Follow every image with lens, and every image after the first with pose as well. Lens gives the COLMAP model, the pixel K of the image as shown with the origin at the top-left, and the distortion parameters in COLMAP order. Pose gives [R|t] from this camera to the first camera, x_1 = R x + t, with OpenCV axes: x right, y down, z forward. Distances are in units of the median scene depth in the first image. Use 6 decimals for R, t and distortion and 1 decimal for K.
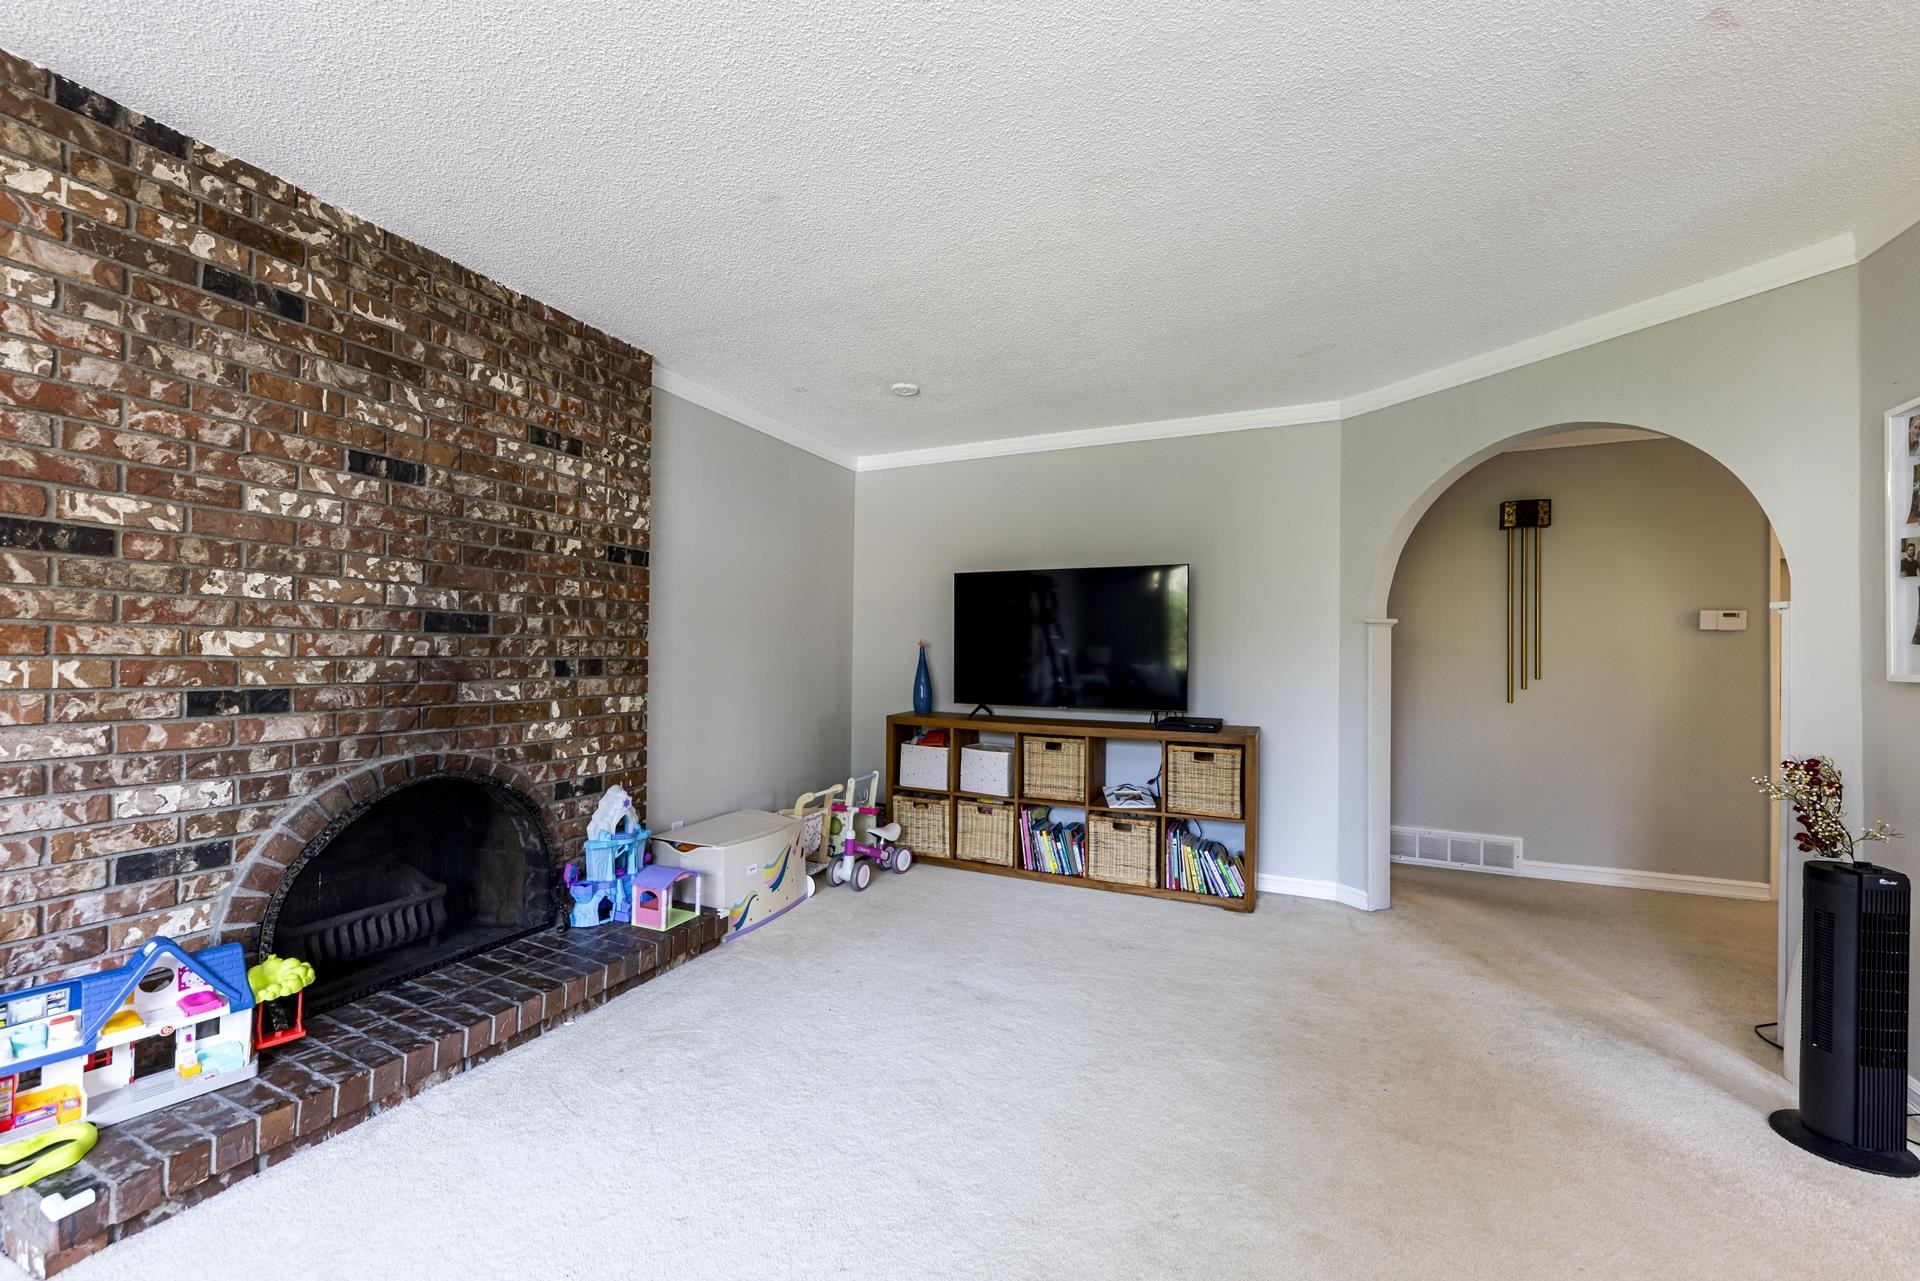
lens RADIAL K [[732.5, 0, 950.7], [0, 732.5, 648.8], [0, 0, 1]] dist [0.007077, -0.005602]
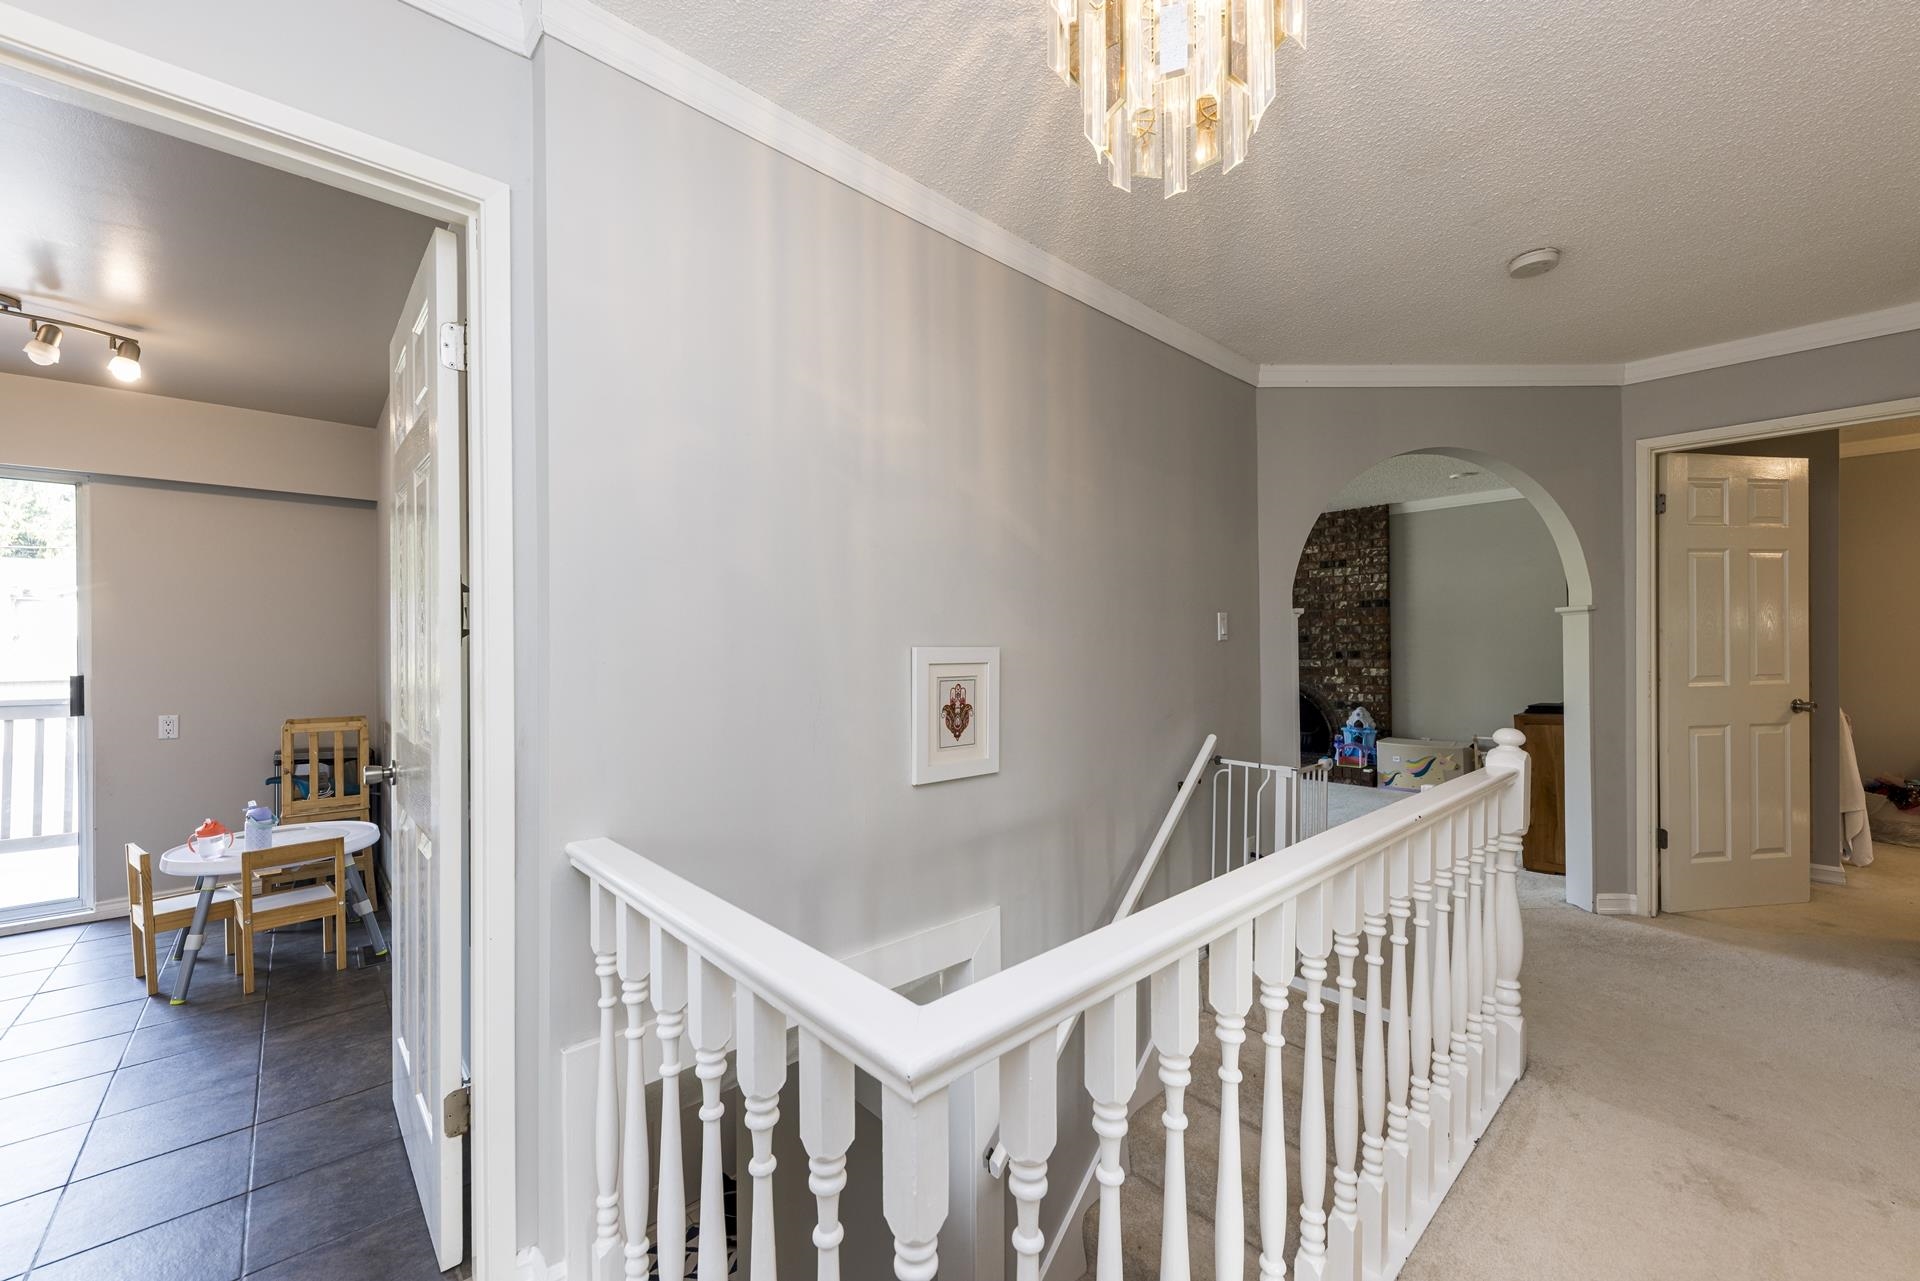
lens RADIAL K [[757.3, 0, 933.3], [0, 757.3, 646.8], [0, 0, 1]] dist [0.000059, -0.000099]
pose [[-0.402527, -0.012306, -0.915325, 2.255939], [0.011642, 0.999760, -0.018561, 0.029519], [0.915334, -0.018127, -0.402287, 0.750215]]
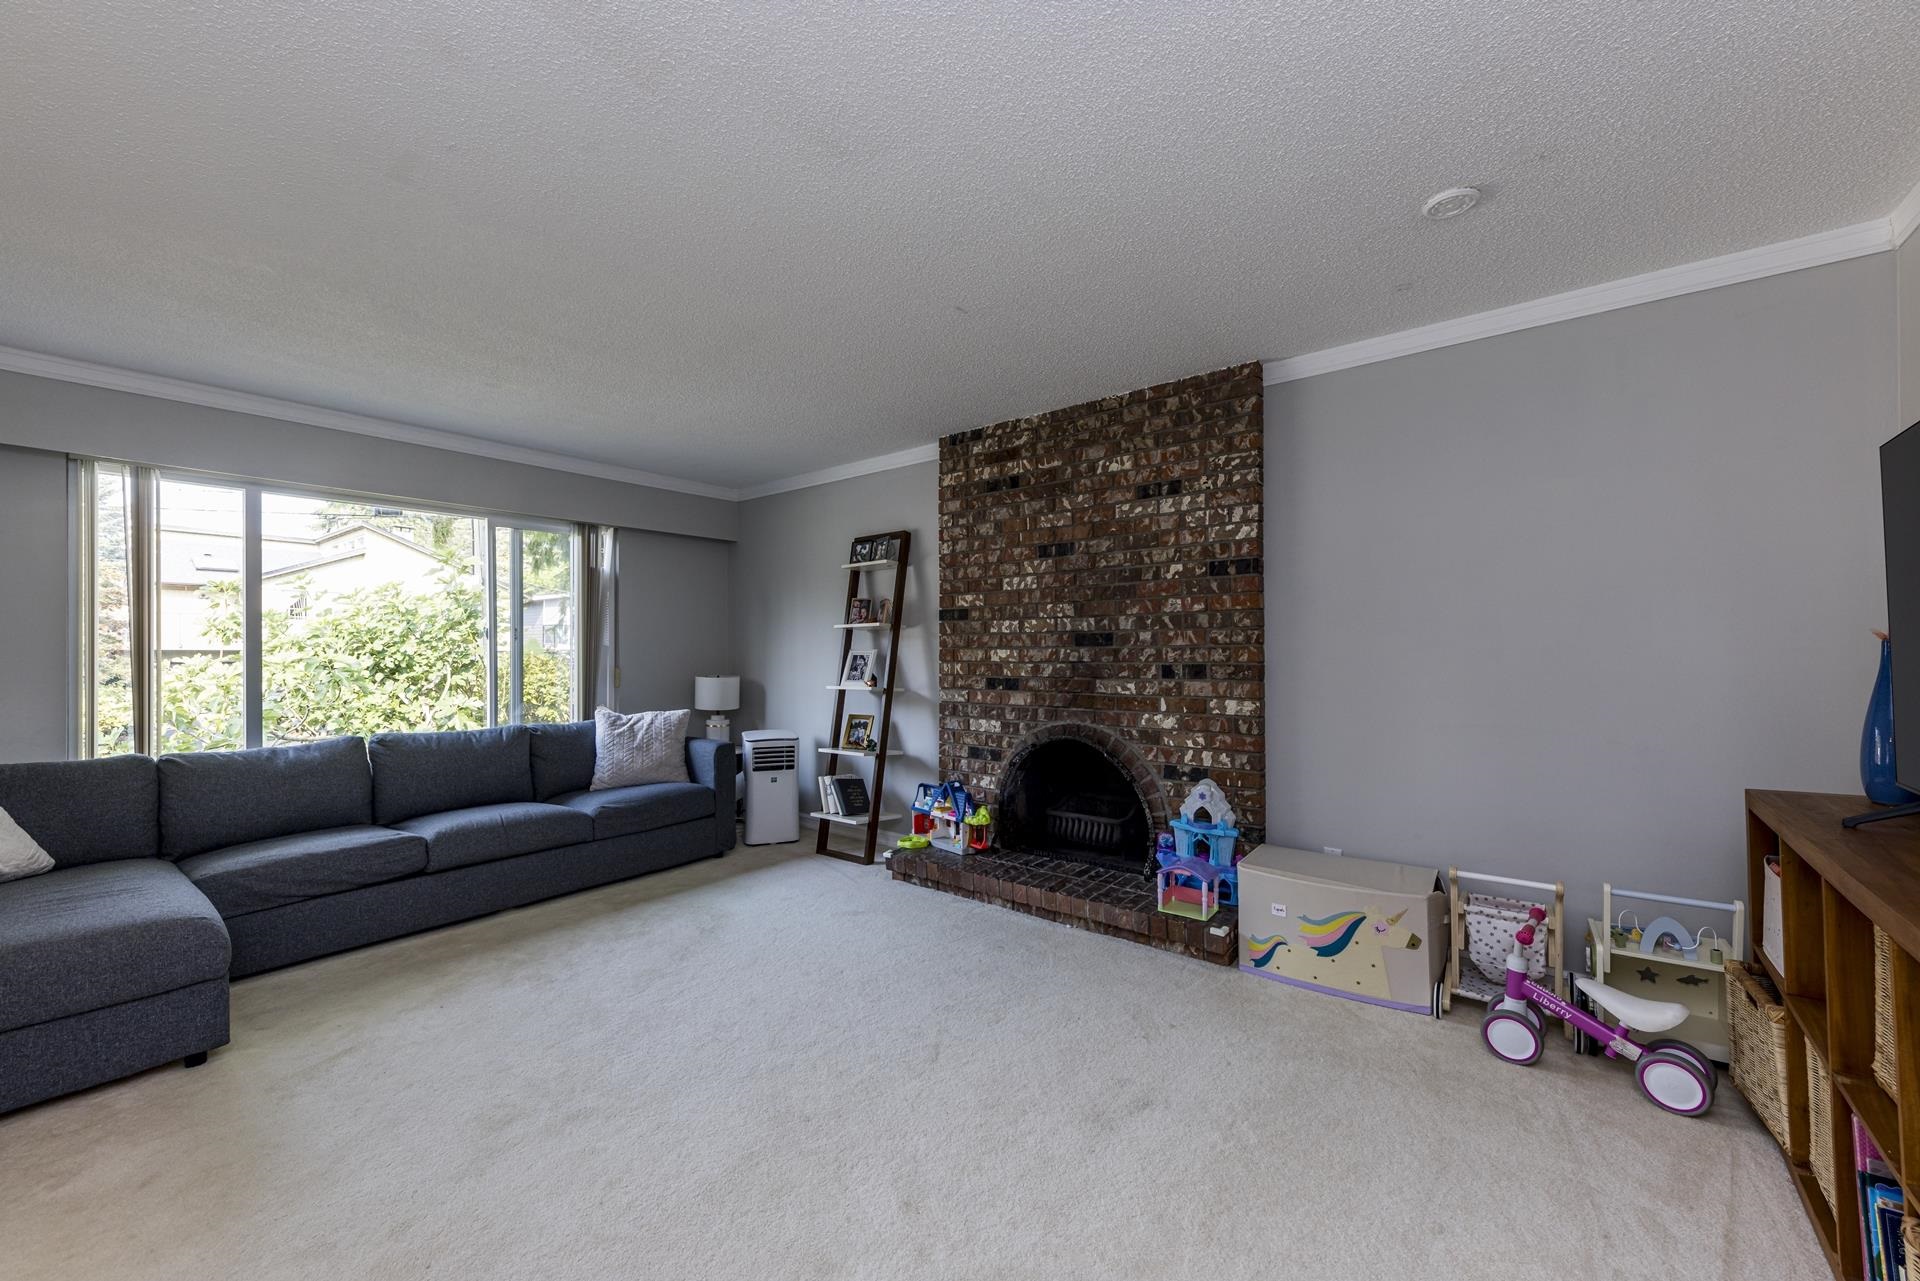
lens RADIAL K [[742.9, 0, 957.6], [0, 742.9, 648.1], [0, 0, 1]] dist [0.005680, -0.003890]
pose [[-0.233892, -0.018683, -0.972083, 0.732467], [0.008353, 0.999740, -0.021224, 0.010501], [0.972227, -0.013084, -0.233676, 0.916740]]
